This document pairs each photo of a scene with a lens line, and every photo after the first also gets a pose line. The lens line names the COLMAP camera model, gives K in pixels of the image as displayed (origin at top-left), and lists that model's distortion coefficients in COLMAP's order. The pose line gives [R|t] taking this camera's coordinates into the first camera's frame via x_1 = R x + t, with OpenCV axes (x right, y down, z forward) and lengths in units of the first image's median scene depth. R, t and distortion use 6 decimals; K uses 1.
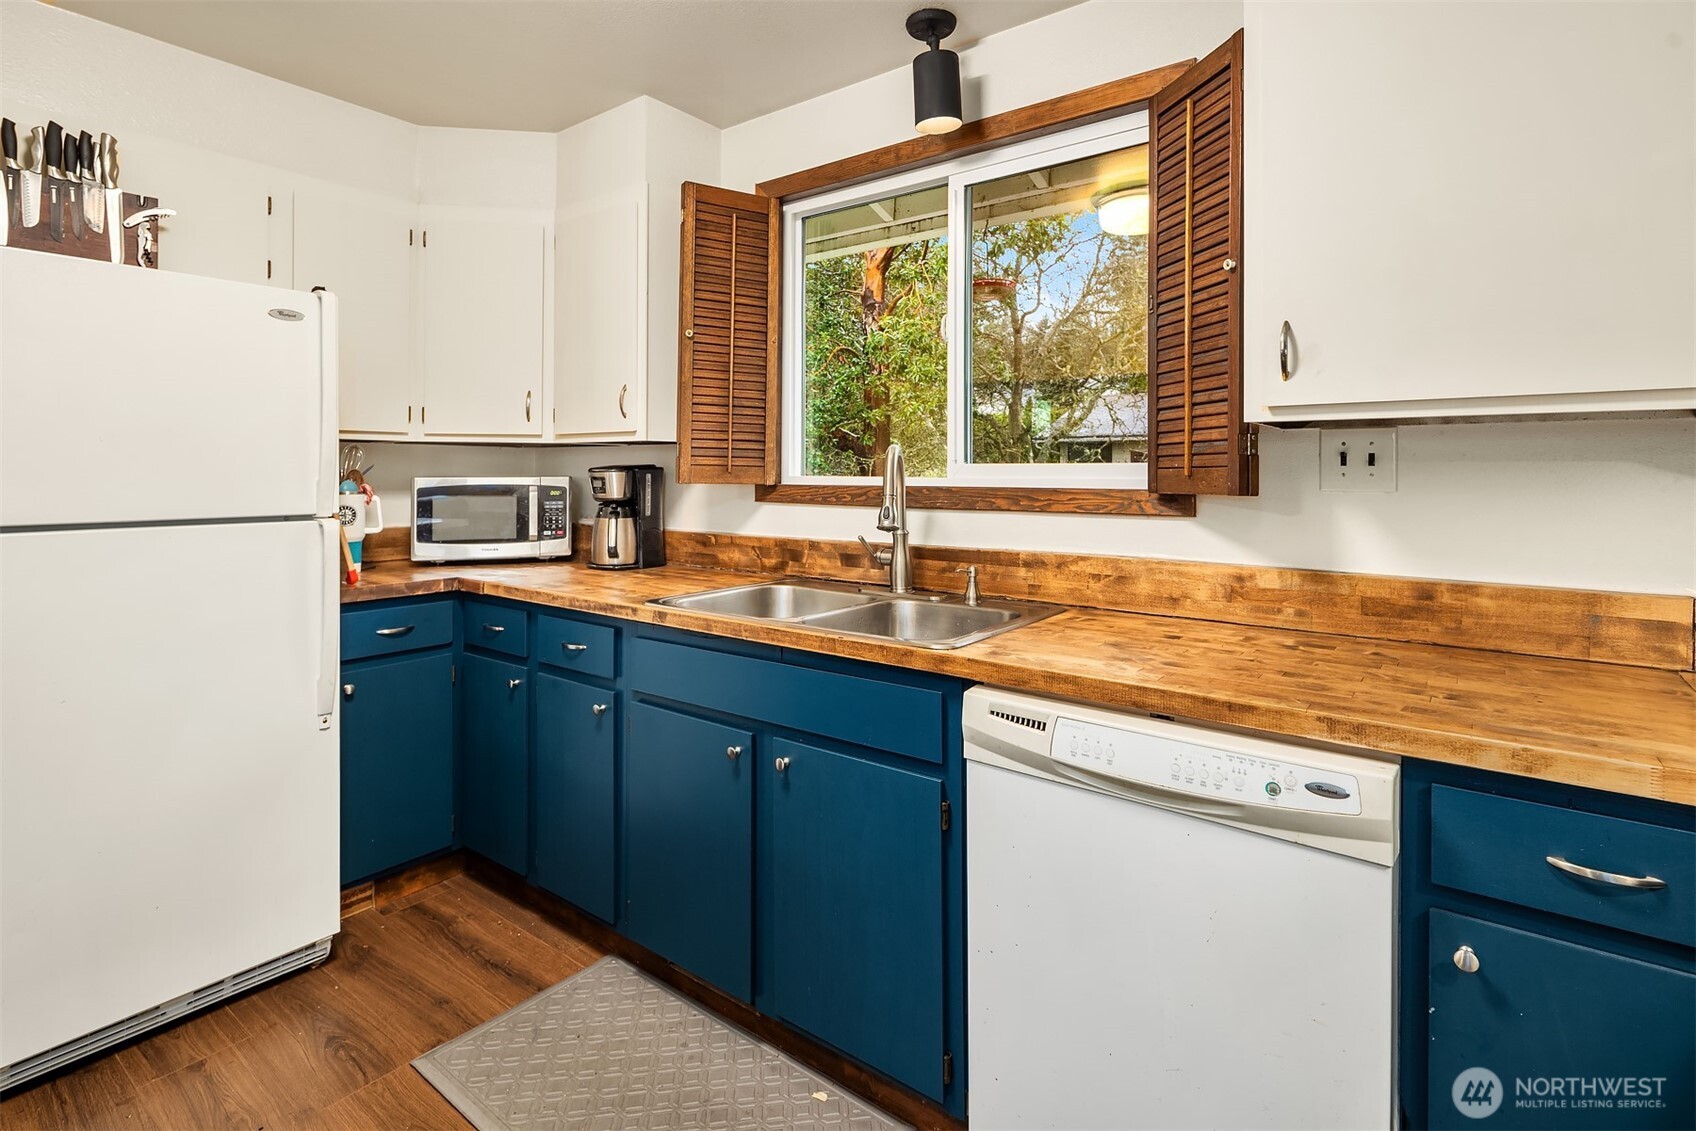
lens RADIAL K [[822.1, 0, 834.9], [0, 822.1, 467.8], [0, 0, 1]] dist [0.007640, -0.005192]
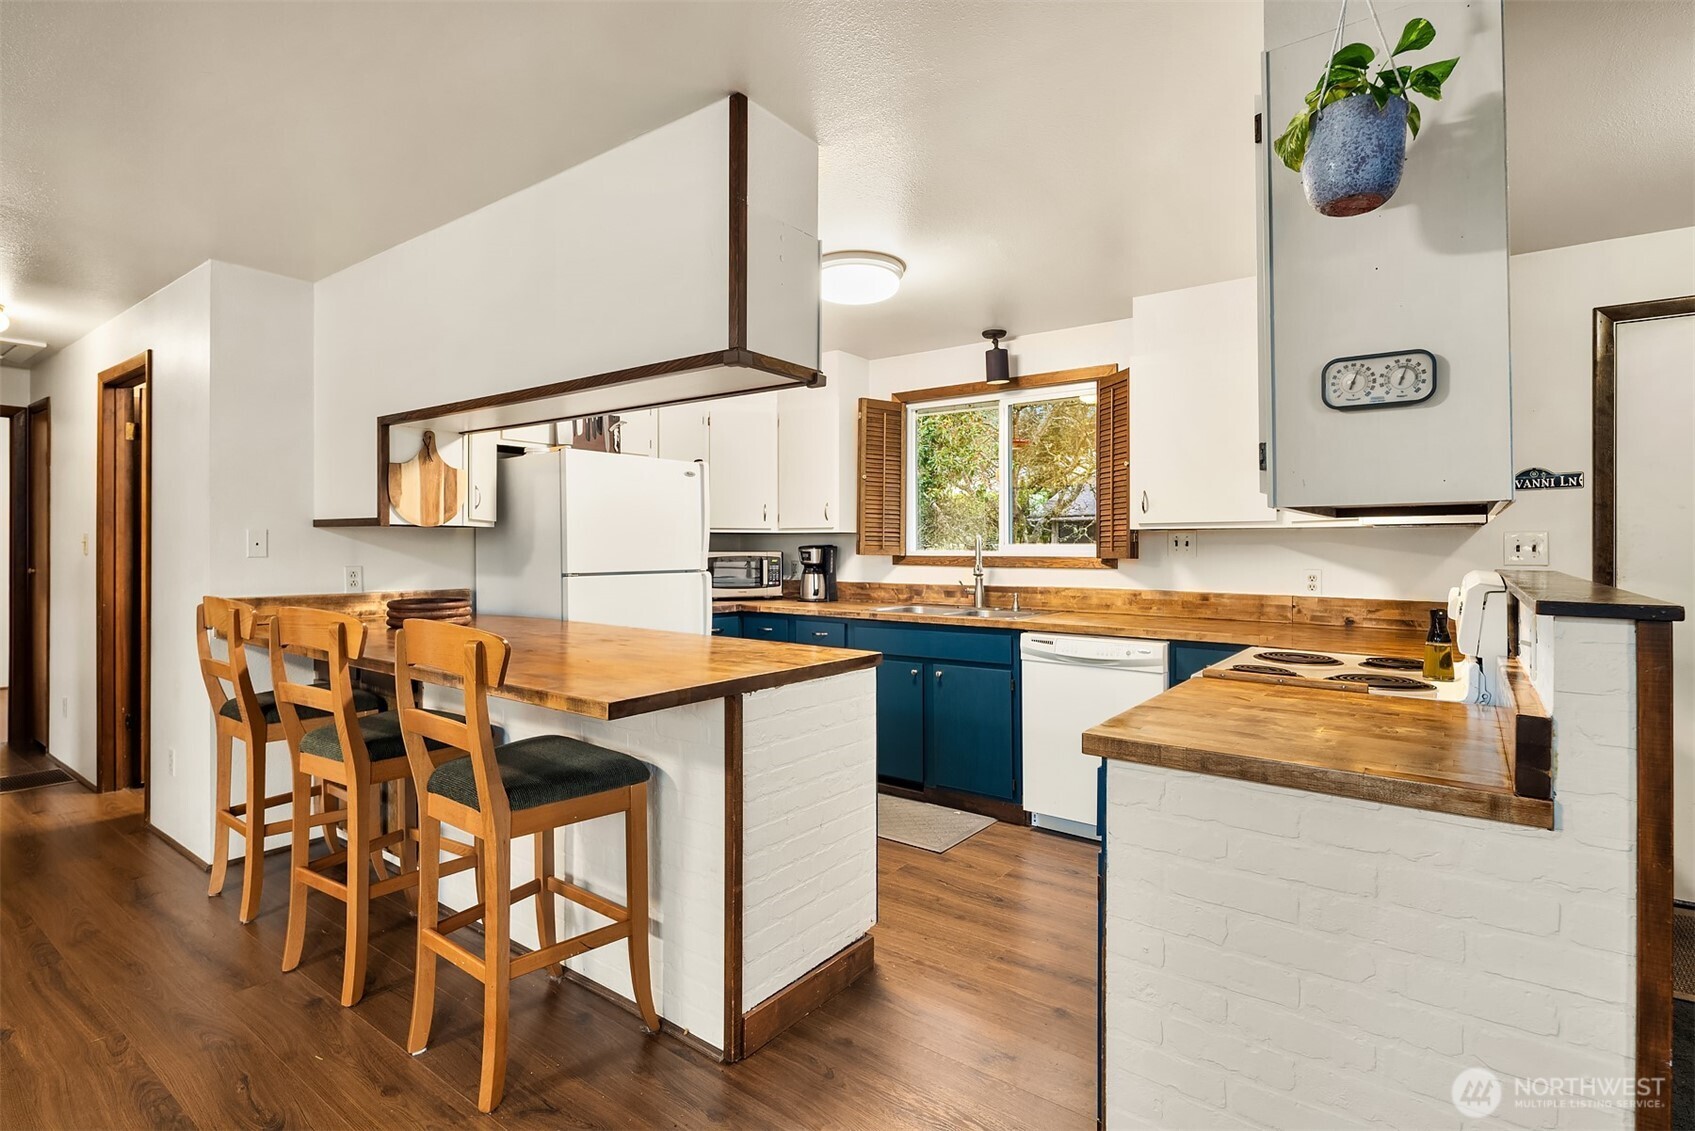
lens RADIAL K [[821.6, 0, 842.4], [0, 821.6, 539.3], [0, 0, 1]] dist [0.007640, -0.005192]
pose [[0.999815, -0.001352, 0.019184, -0.300415], [0.001436, 0.999989, -0.004364, -0.010252], [-0.019178, 0.004391, 0.999806, -1.043324]]
